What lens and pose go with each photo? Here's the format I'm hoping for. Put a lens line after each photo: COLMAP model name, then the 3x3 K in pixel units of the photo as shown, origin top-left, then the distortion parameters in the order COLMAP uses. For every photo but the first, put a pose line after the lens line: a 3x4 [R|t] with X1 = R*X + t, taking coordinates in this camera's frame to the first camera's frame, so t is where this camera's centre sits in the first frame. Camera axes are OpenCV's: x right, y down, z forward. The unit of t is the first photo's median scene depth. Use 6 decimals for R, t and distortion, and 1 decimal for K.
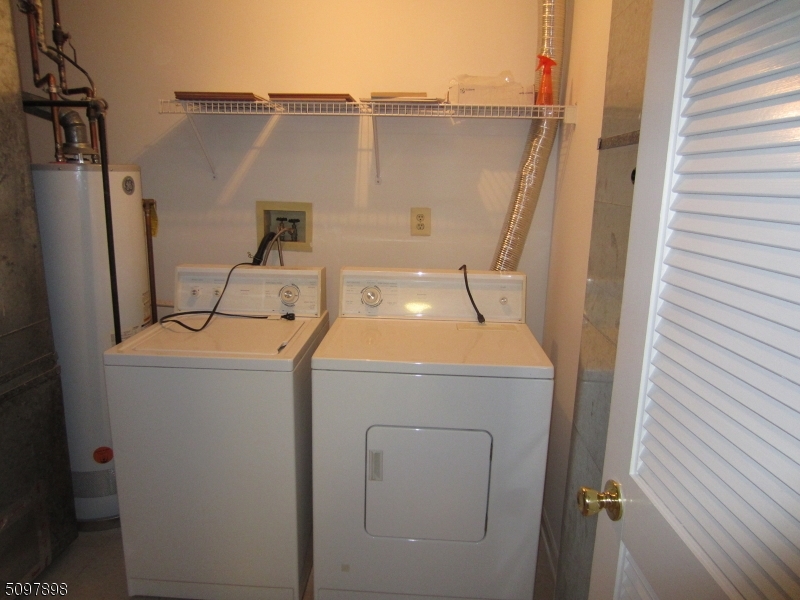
lens RADIAL K [[575.8, 0, 398.2], [0, 575.8, 301.0], [0, 0, 1]] dist [-0.028652, 0.023008]
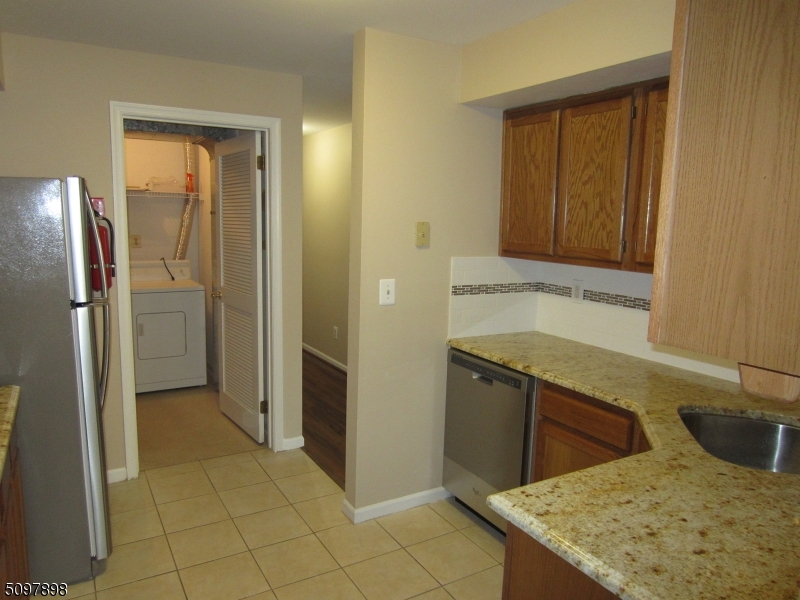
lens RADIAL K [[575.8, 0, 392.9], [0, 575.8, 302.1], [0, 0, 1]] dist [-0.028652, 0.023008]
pose [[0.830588, -0.082341, 0.550766, -0.417365], [0.111013, 0.993640, -0.018862, 0.271323], [-0.545709, 0.076809, 0.834447, -1.493648]]
